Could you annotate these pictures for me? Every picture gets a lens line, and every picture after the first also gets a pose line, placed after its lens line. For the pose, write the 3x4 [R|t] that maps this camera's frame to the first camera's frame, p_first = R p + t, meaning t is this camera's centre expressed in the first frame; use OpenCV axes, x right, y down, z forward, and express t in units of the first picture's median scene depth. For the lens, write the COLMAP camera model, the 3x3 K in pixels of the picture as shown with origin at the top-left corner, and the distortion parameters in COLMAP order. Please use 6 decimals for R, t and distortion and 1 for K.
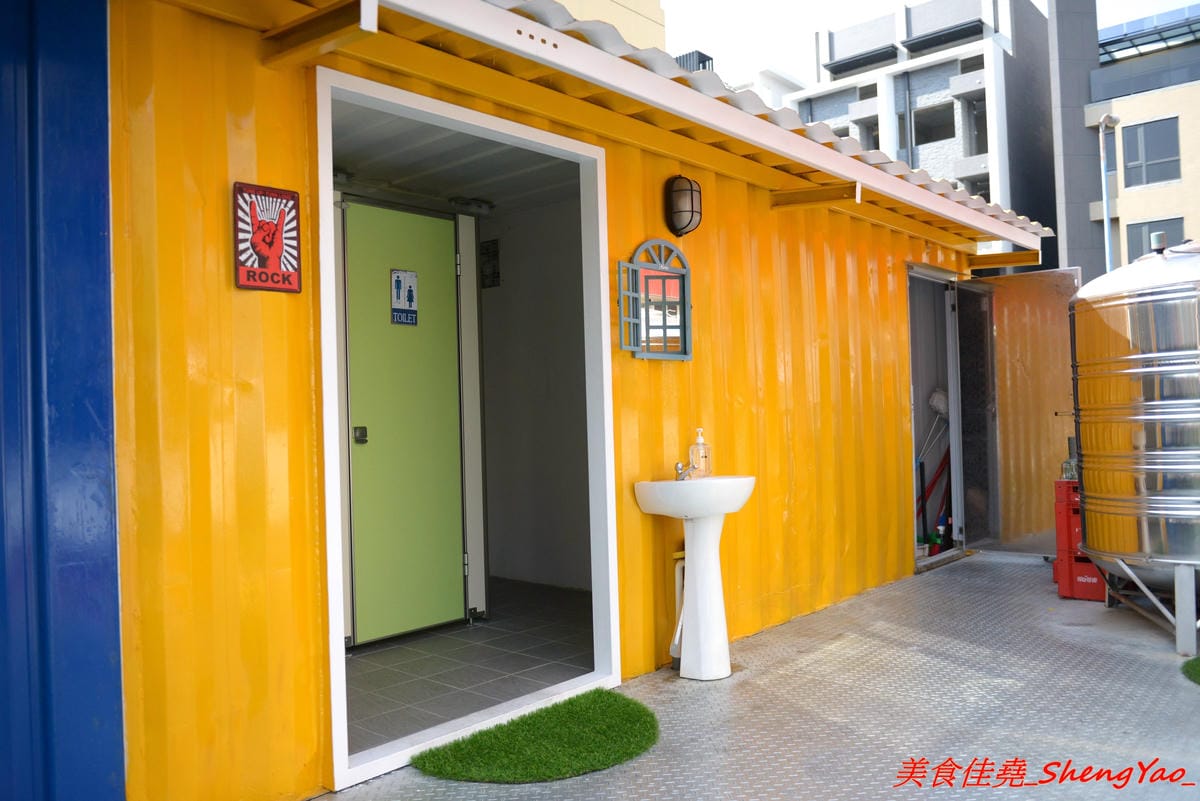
lens RADIAL K [[923.1, 0, 600.0], [0, 923.1, 400.5], [0, 0, 1]] dist [-0.060273, -0.001040]
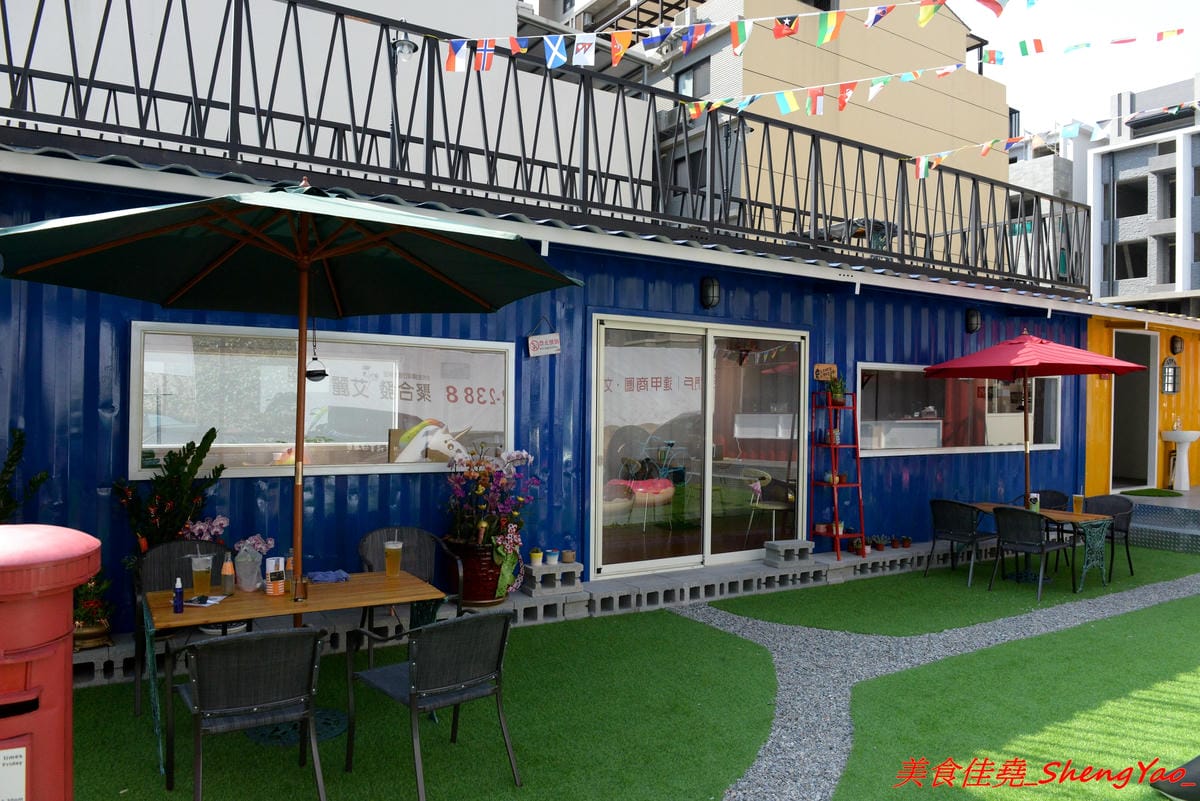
lens RADIAL K [[809.3, 0, 600.0], [0, 809.3, 400.5], [0, 0, 1]] dist [-0.049756, -0.002268]
pose [[0.954500, 0.046727, -0.294527, -0.108066], [-0.039864, 0.998776, 0.029266, -0.002557], [0.295534, -0.016193, 0.955195, -0.235124]]
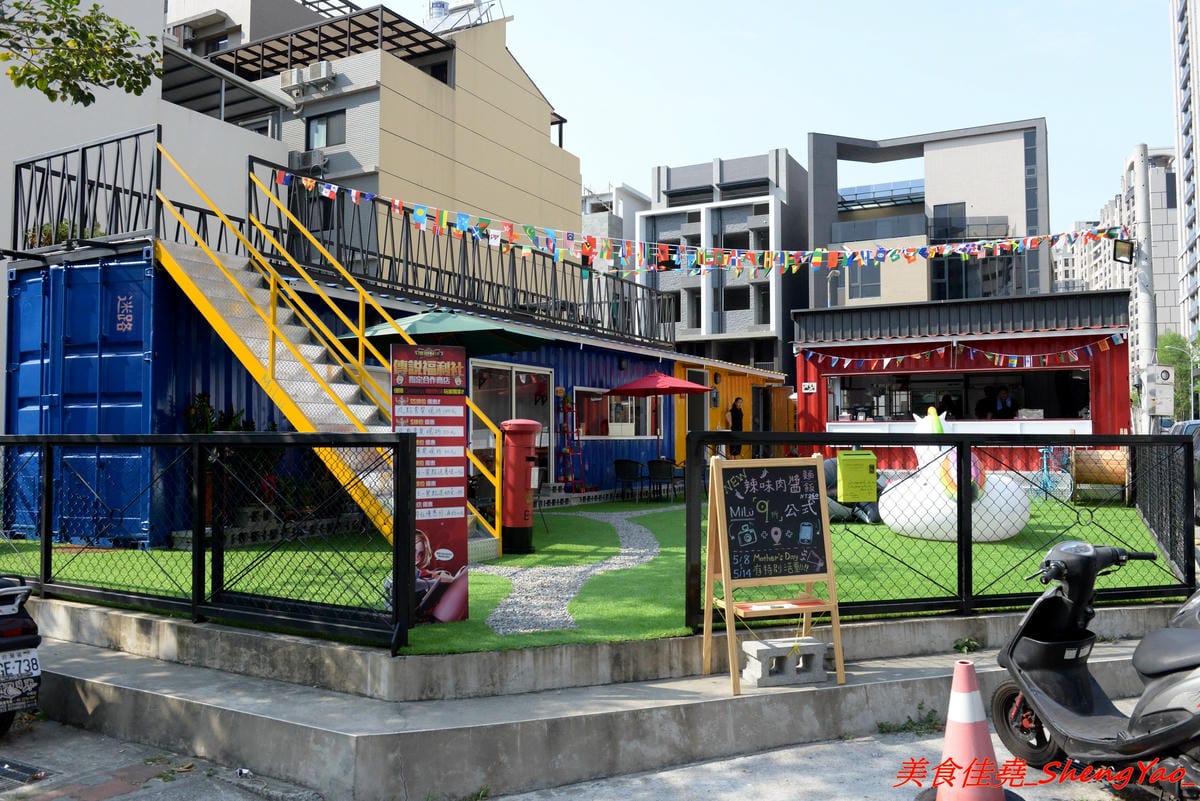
lens RADIAL K [[923.1, 0, 600.0], [0, 923.1, 400.5], [0, 0, 1]] dist [-0.060273, -0.001040]
pose [[0.973454, 0.034417, 0.226282, -0.190497], [-0.028112, 0.999123, -0.031027, 0.010411], [-0.227151, 0.023842, 0.973568, -0.431950]]
